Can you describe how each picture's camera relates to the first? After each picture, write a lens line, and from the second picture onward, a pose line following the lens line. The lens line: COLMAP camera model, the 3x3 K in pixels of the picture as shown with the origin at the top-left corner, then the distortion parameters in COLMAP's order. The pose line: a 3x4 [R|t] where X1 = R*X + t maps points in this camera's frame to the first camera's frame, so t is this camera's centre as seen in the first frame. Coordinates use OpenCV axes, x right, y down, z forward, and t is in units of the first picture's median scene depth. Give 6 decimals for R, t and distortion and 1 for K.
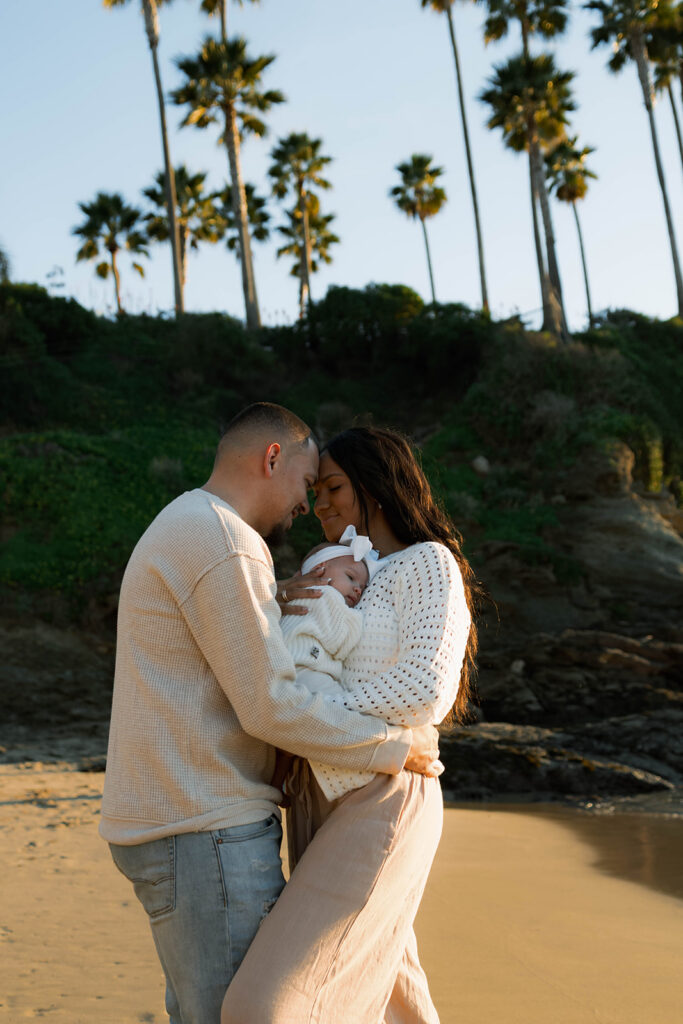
lens RADIAL K [[1129.9, 0, 341.5], [0, 1129.9, 512.0], [0, 0, 1]] dist [0.019679, 0.025482]
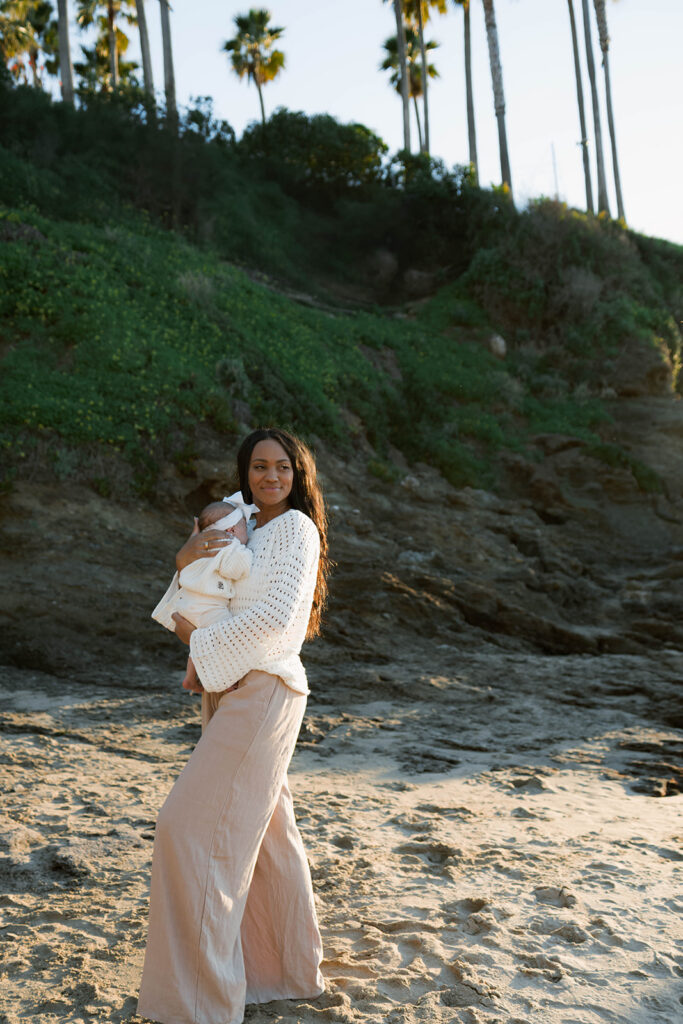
lens RADIAL K [[1027.8, 0, 359.5], [0, 1027.8, 534.2], [0, 0, 1]] dist [0.021208, 0.020531]
pose [[0.934086, 0.049716, 0.353571, -0.266942], [-0.084717, 0.992841, 0.084205, 0.047878], [-0.346853, -0.108608, 0.931610, 0.340153]]
